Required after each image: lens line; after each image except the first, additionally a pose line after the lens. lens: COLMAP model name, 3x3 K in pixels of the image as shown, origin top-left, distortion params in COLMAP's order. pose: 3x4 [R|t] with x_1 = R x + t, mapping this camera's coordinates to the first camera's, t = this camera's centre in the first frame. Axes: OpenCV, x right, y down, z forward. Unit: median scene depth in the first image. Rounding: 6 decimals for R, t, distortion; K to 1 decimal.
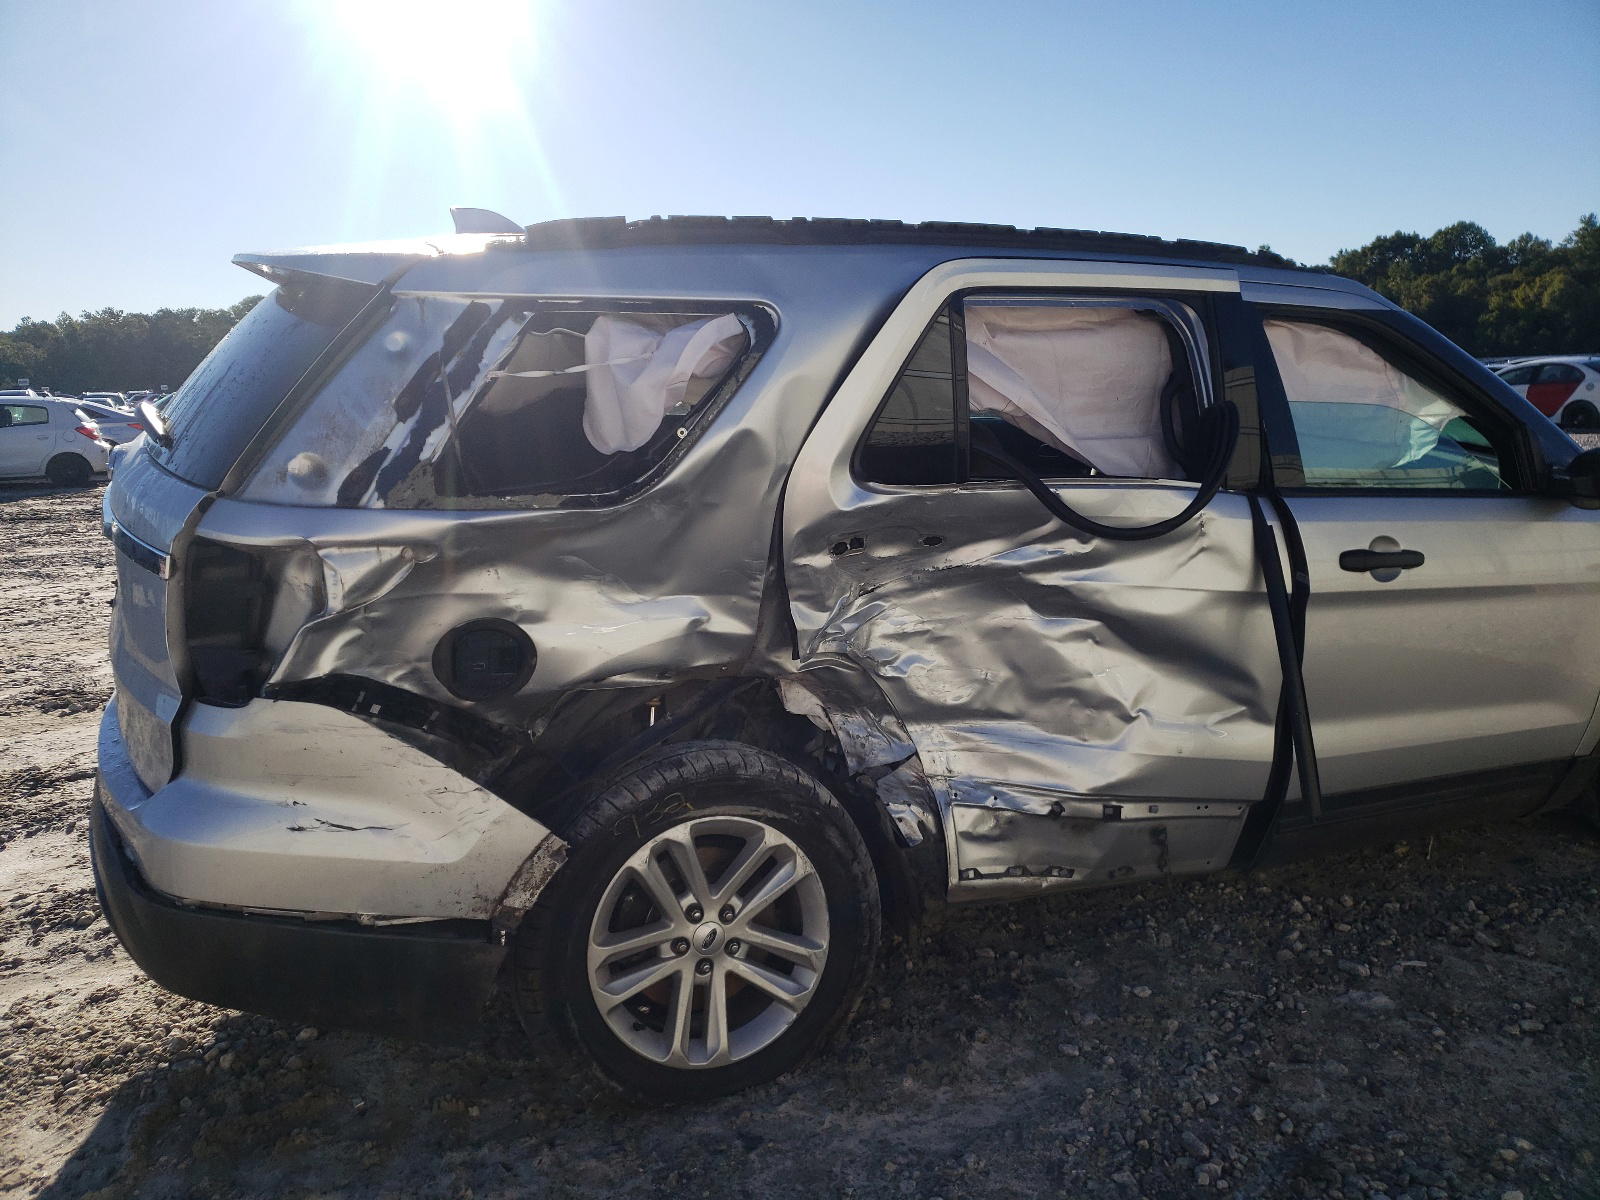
lens RADIAL K [[1226.6, 0, 803.5], [0, 1226.6, 602.4], [0, 0, 1]] dist [0.042792, -0.016609]
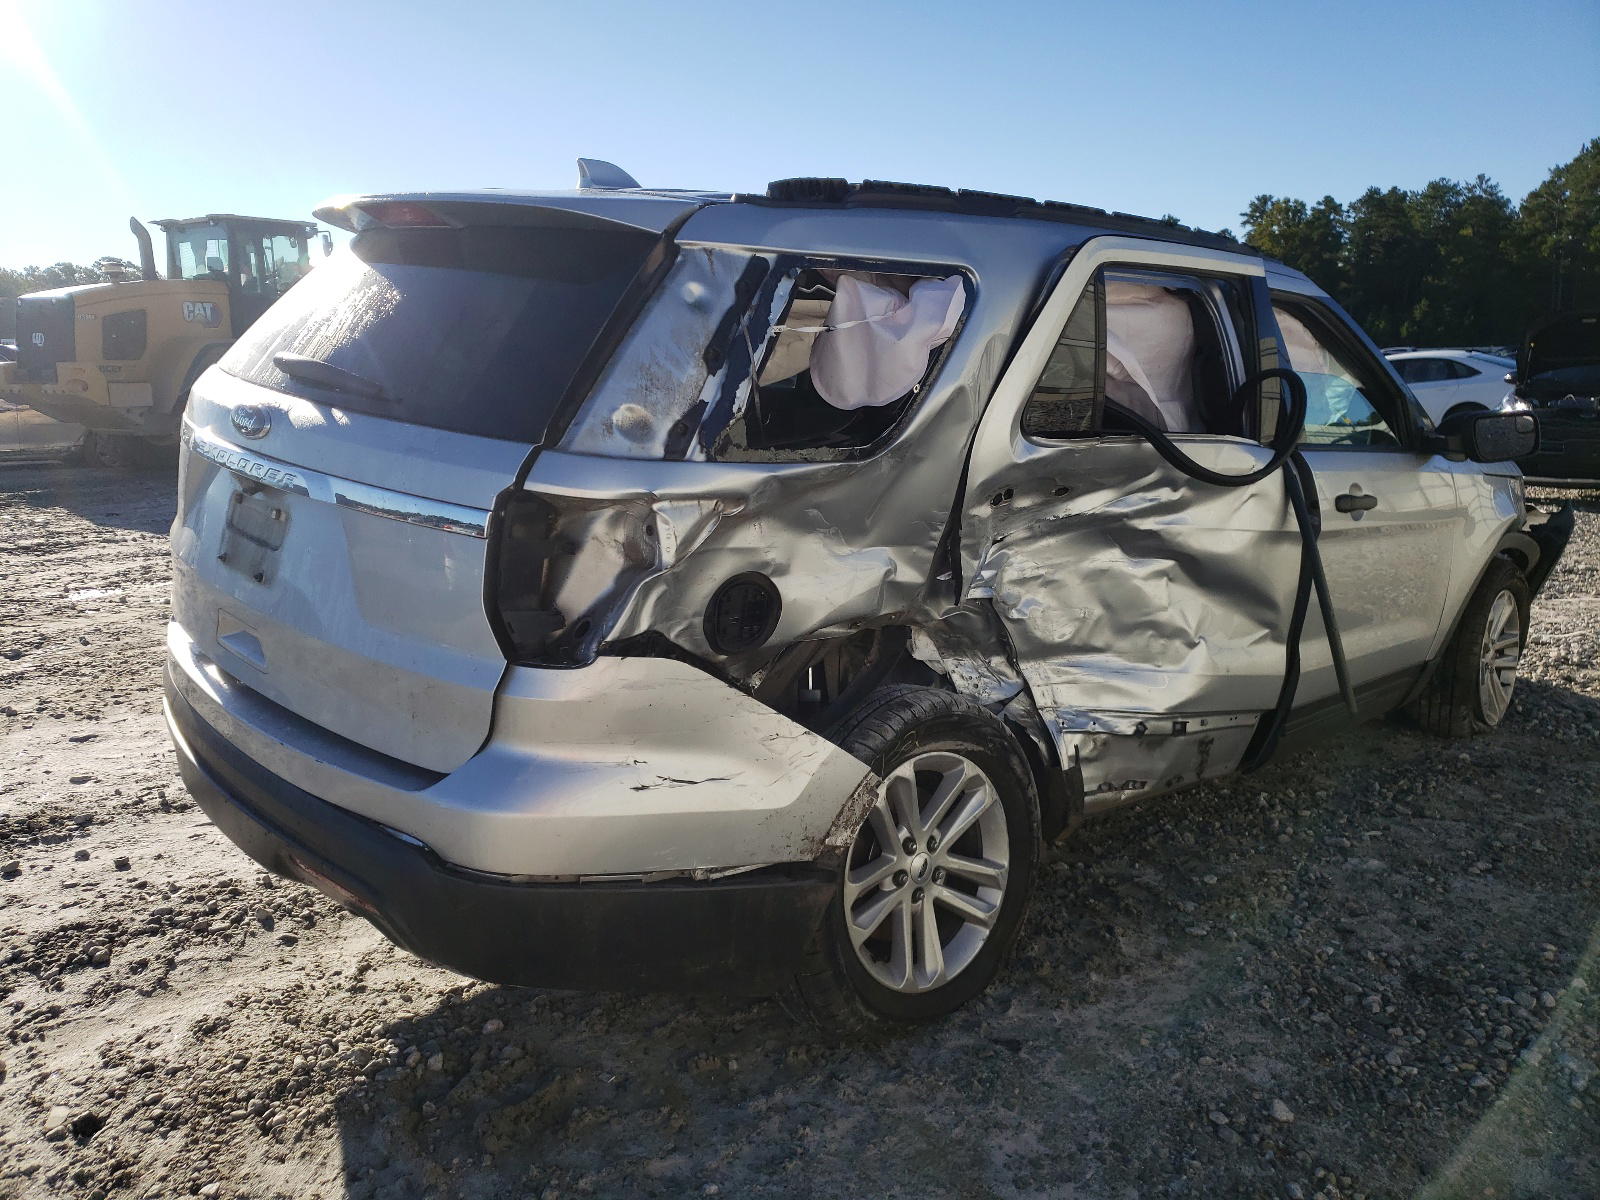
lens RADIAL K [[1231.2, 0, 800.0], [0, 1231.2, 601.7], [0, 0, 1]] dist [0.063971, -0.050153]
pose [[0.944178, -0.046514, 0.326137, -0.509519], [0.043586, 0.998917, 0.016284, 0.021224], [-0.326541, -0.001160, 0.945182, 0.028158]]
